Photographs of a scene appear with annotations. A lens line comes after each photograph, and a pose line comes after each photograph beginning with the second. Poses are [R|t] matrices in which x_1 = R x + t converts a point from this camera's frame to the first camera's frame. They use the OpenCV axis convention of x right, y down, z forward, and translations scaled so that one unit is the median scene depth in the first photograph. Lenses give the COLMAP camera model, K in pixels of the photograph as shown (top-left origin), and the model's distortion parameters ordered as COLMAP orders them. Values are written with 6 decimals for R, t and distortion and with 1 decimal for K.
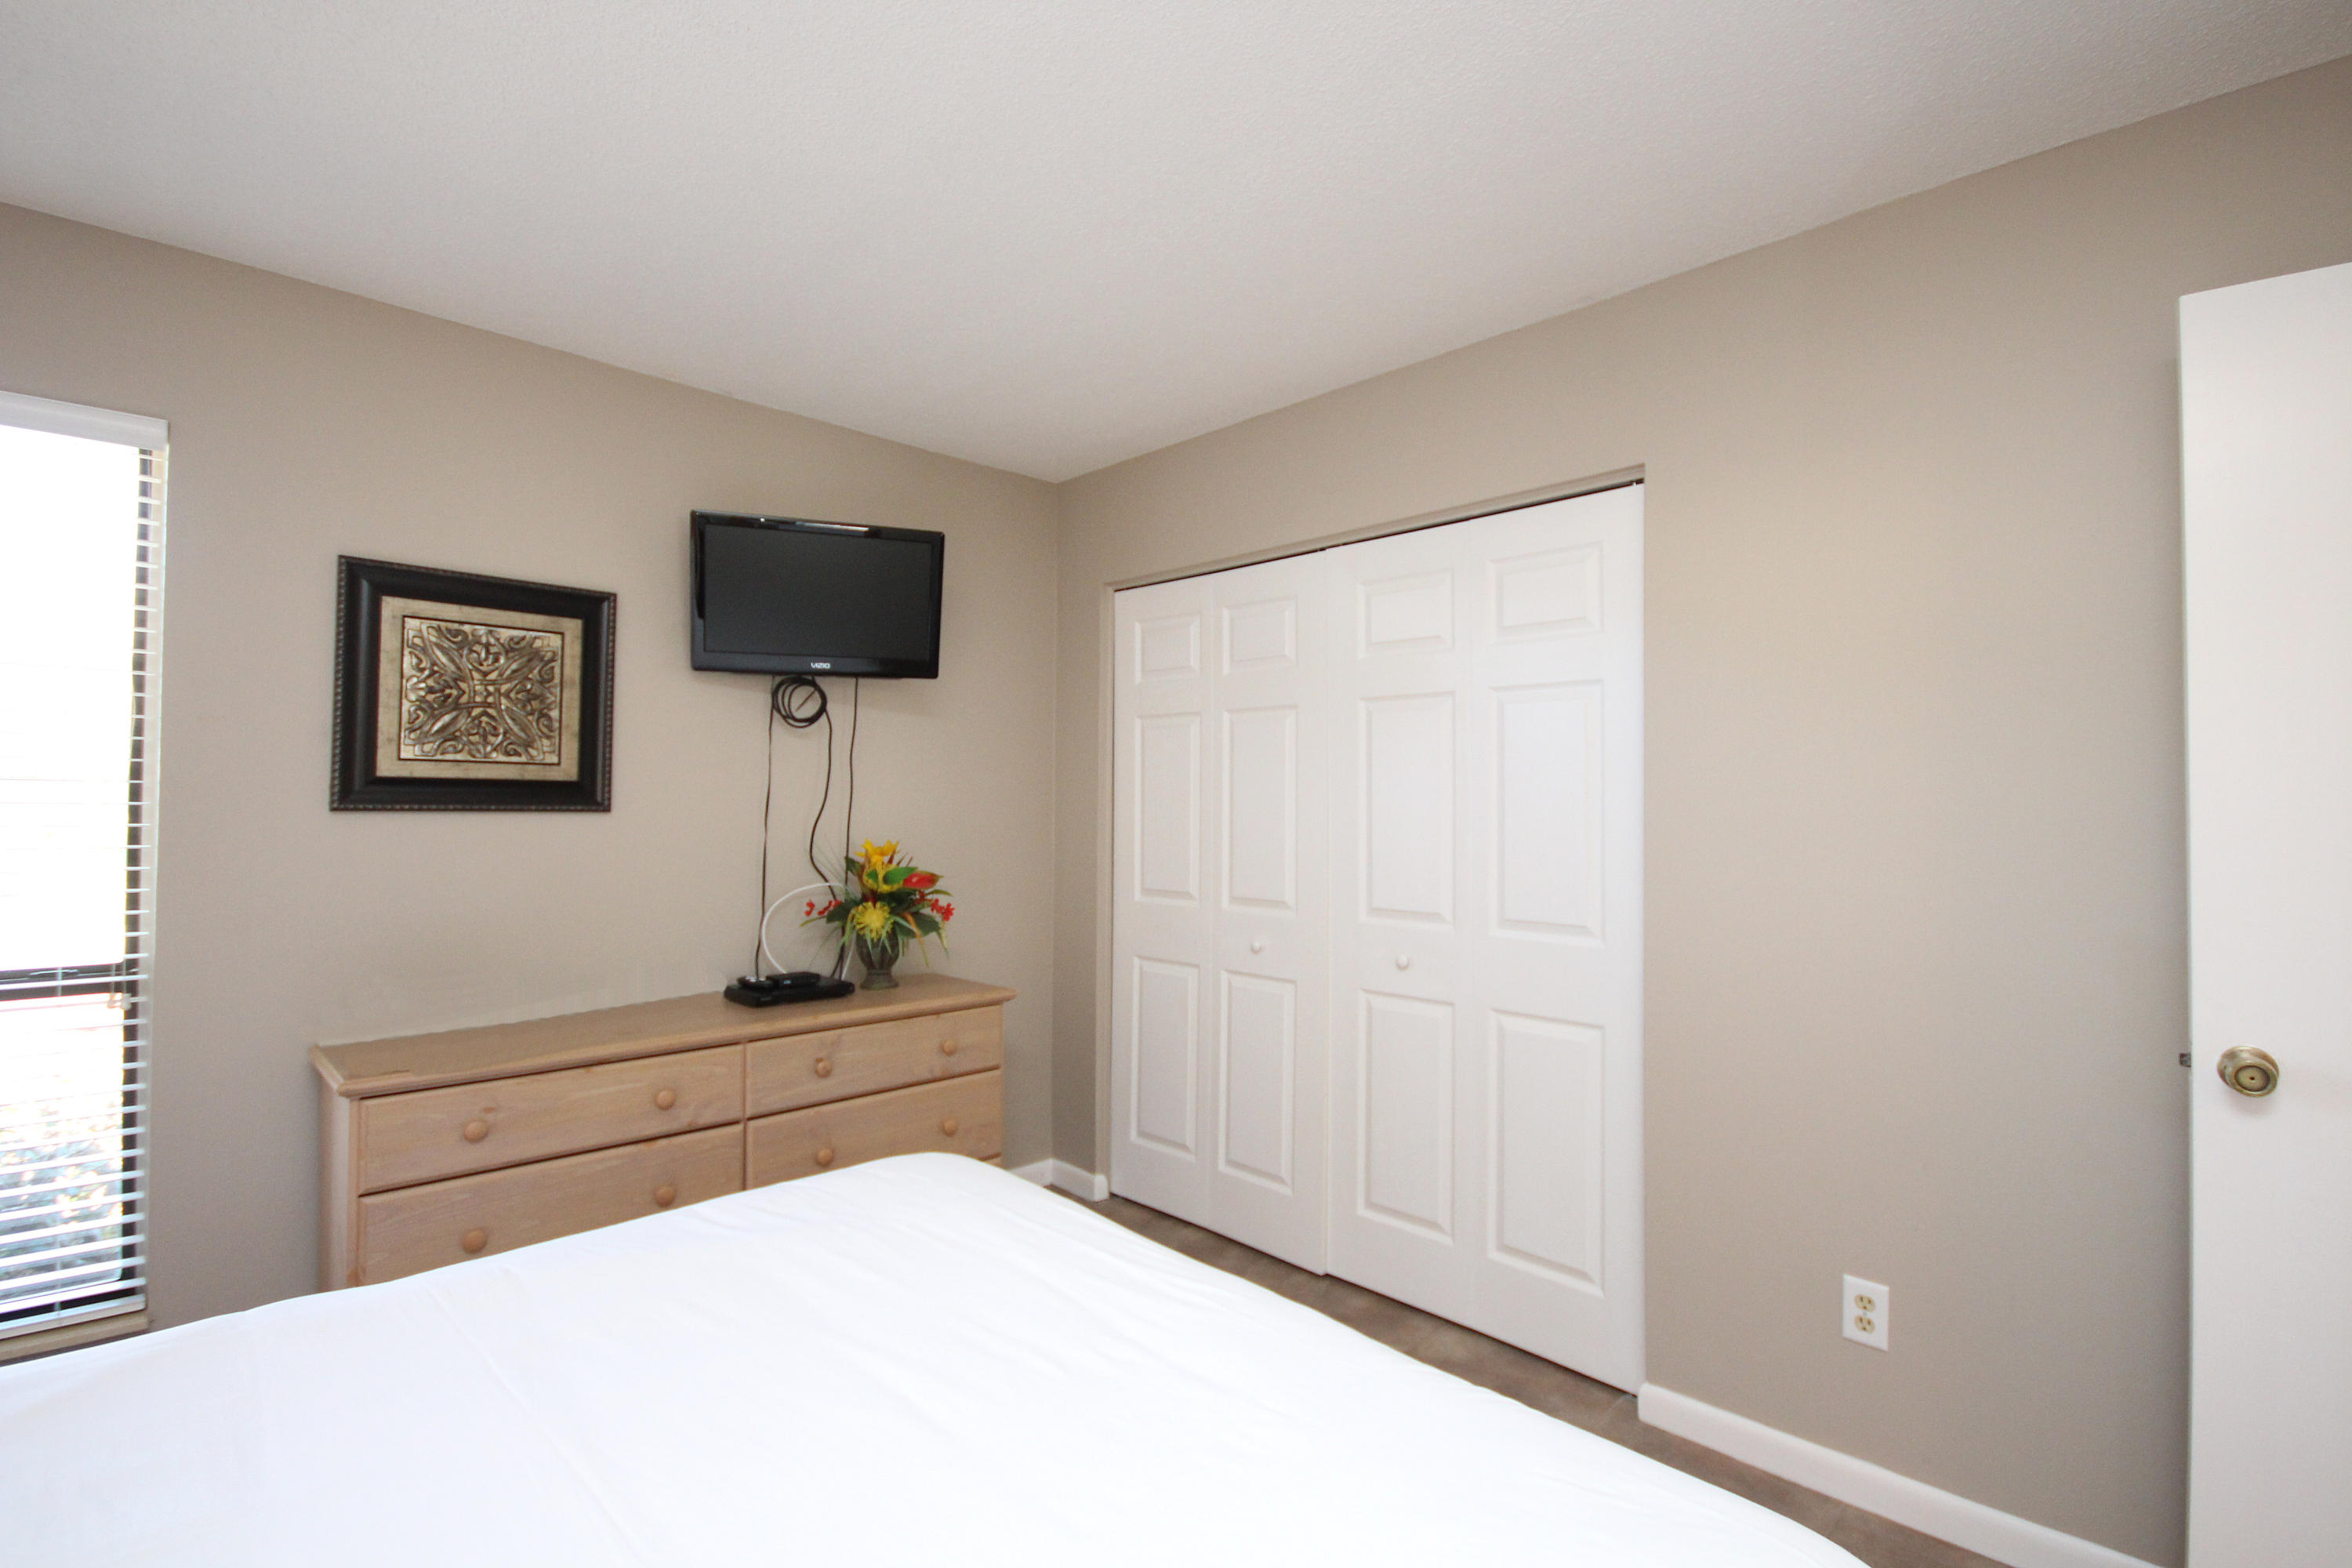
lens RADIAL K [[1083.5, 0, 1177.6], [0, 1083.5, 780.4], [0, 0, 1]] dist [-0.000772, -0.001229]
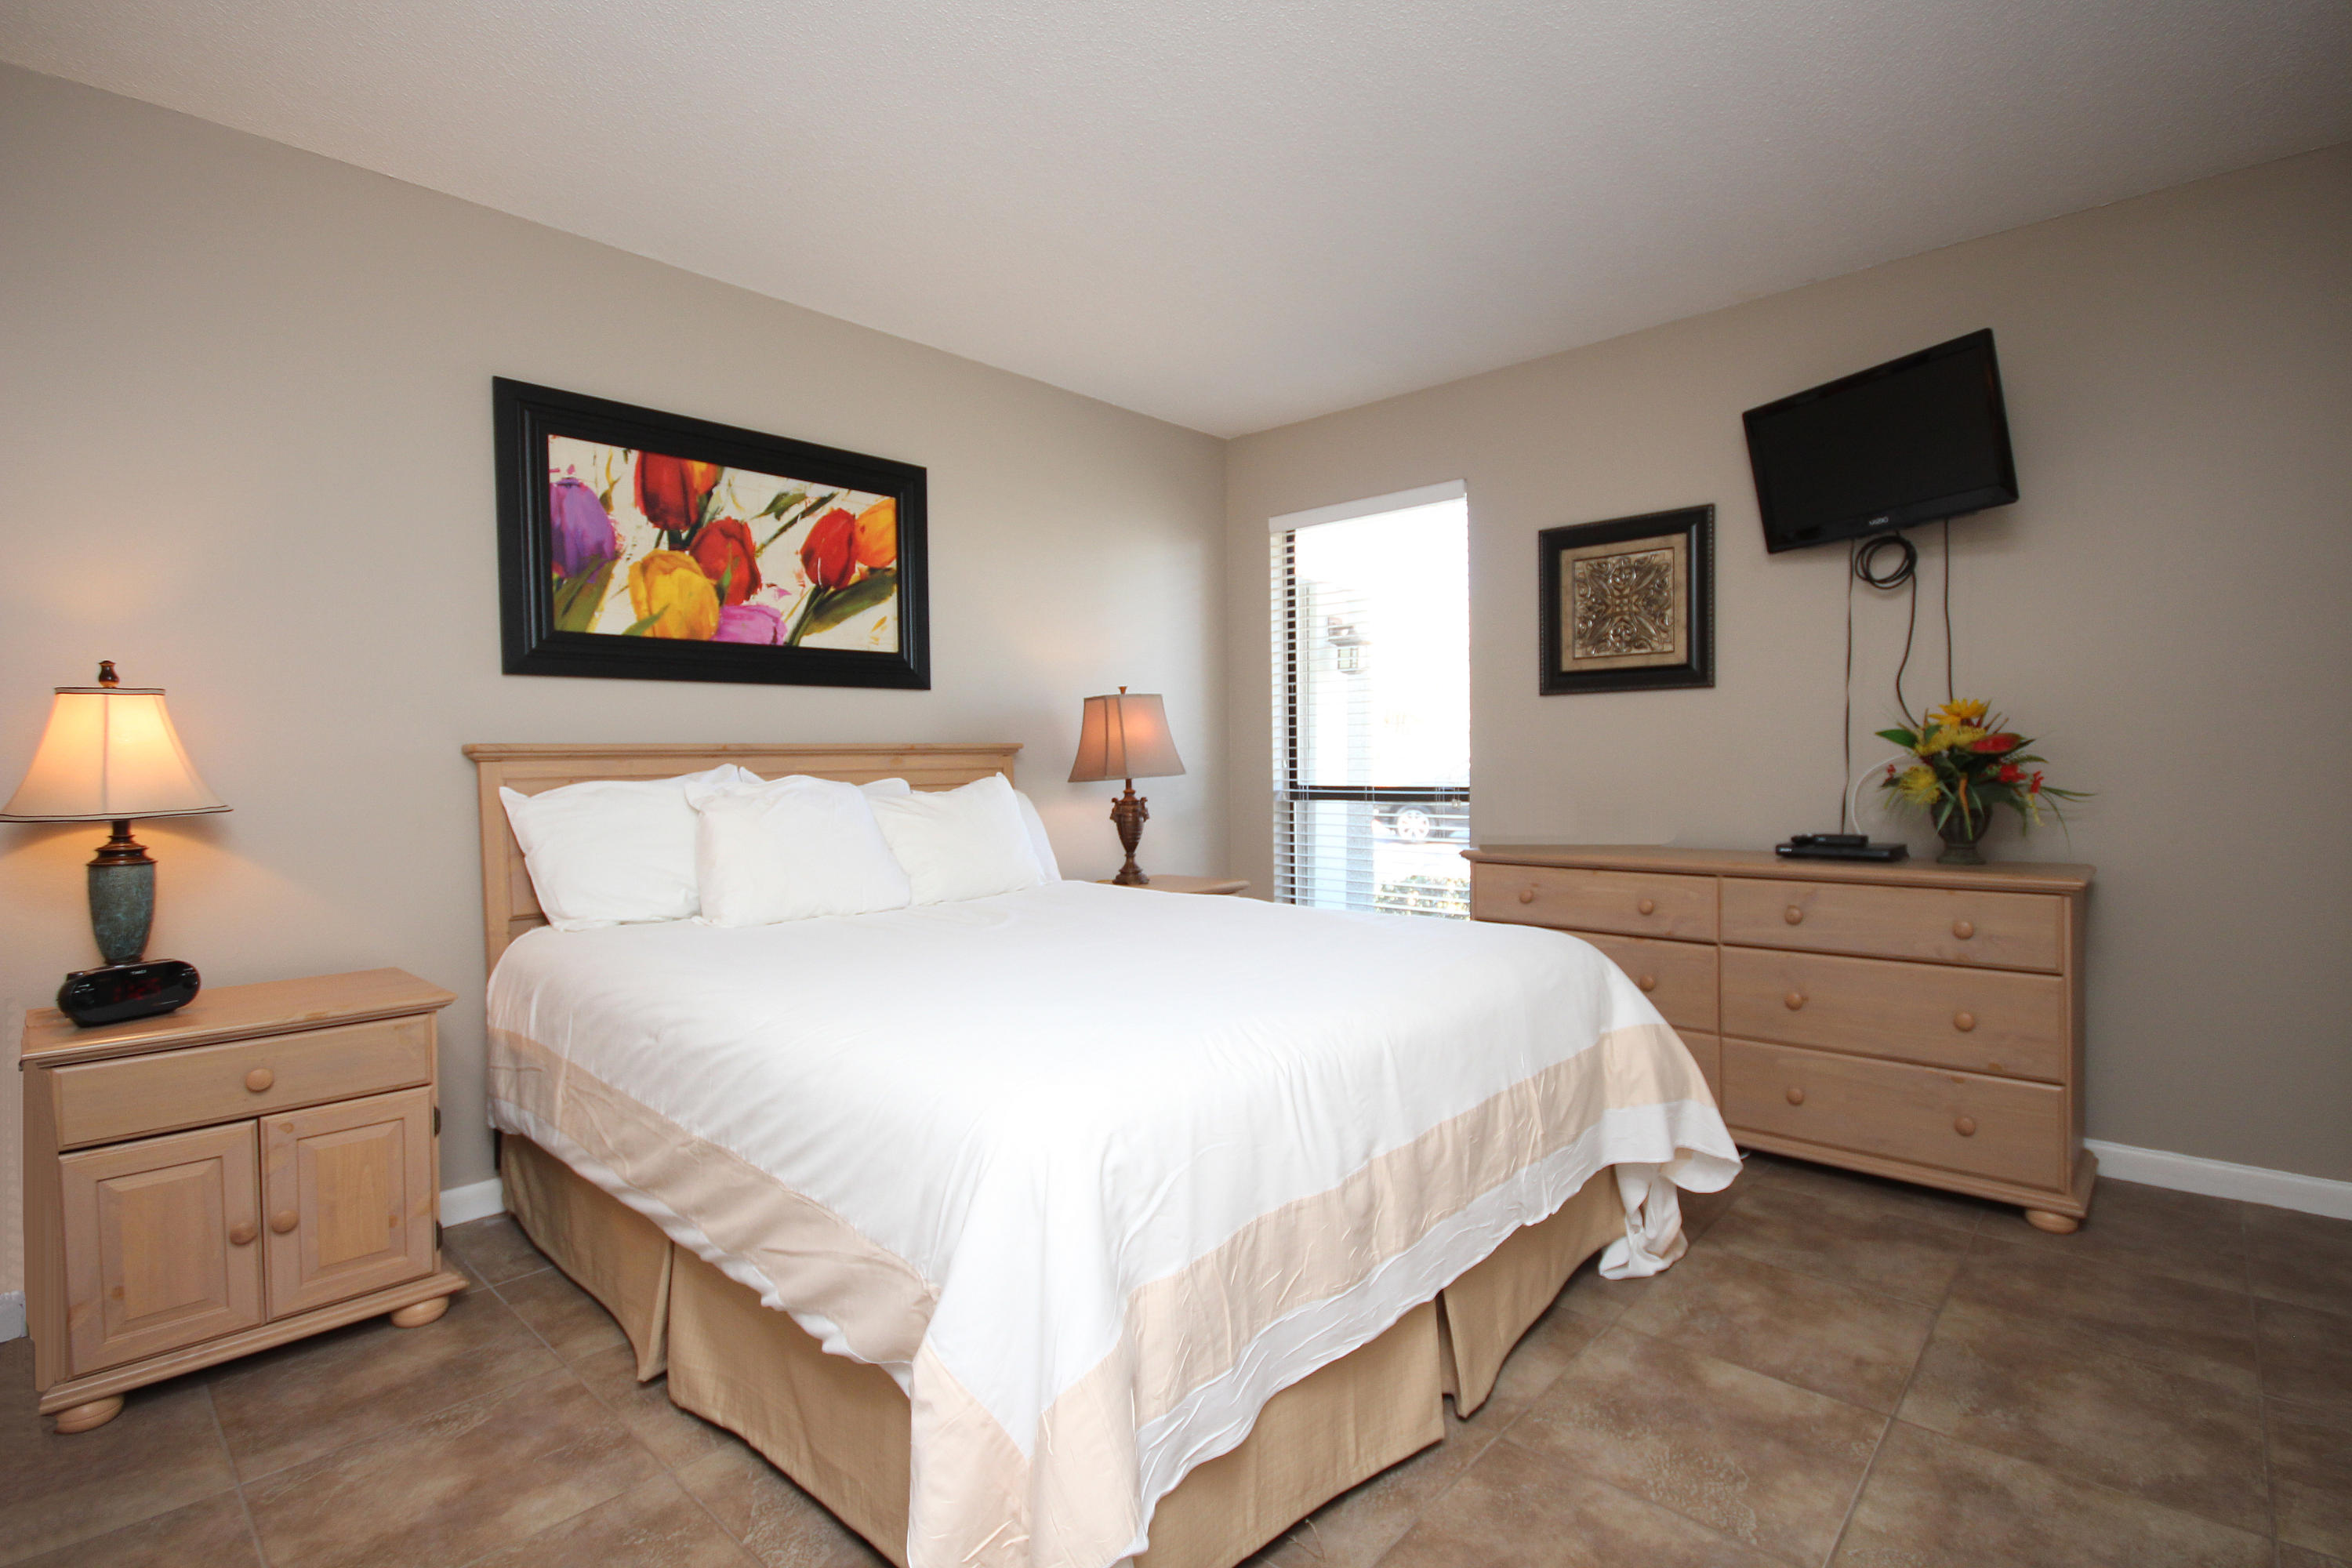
lens RADIAL K [[1083.5, 0, 1177.8], [0, 1083.5, 788.0], [0, 0, 1]] dist [-0.000772, -0.001229]
pose [[0.040083, 0.014900, -0.999085, 0.673618], [0.034946, 0.999256, 0.016304, 0.103359], [0.998585, -0.035568, 0.039532, 0.364973]]
